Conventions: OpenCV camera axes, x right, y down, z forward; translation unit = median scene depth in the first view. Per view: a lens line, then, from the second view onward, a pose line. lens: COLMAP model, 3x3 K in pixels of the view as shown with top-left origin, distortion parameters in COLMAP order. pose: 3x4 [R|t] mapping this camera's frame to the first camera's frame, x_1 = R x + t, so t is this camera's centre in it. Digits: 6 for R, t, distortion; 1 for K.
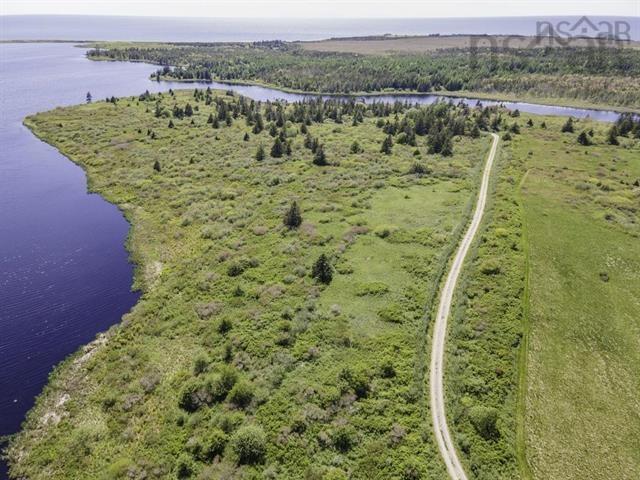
lens RADIAL K [[452.7, 0, 314.6], [0, 452.7, 254.7], [0, 0, 1]] dist [0.048746, 0.001107]
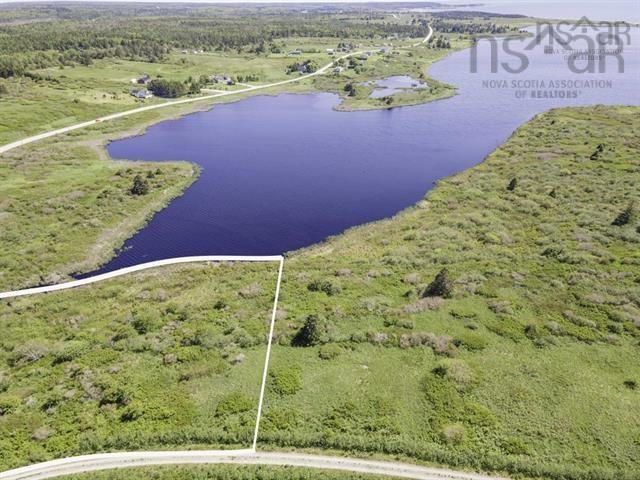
lens RADIAL K [[463.4, 0, 313.5], [0, 463.4, 240.1], [0, 0, 1]] dist [0.025516, 0.057015]
pose [[0.263812, 0.437377, -0.859712, 0.385651], [-0.435447, 0.849299, 0.298458, -0.208085], [0.860691, 0.295623, 0.414510, 0.336463]]
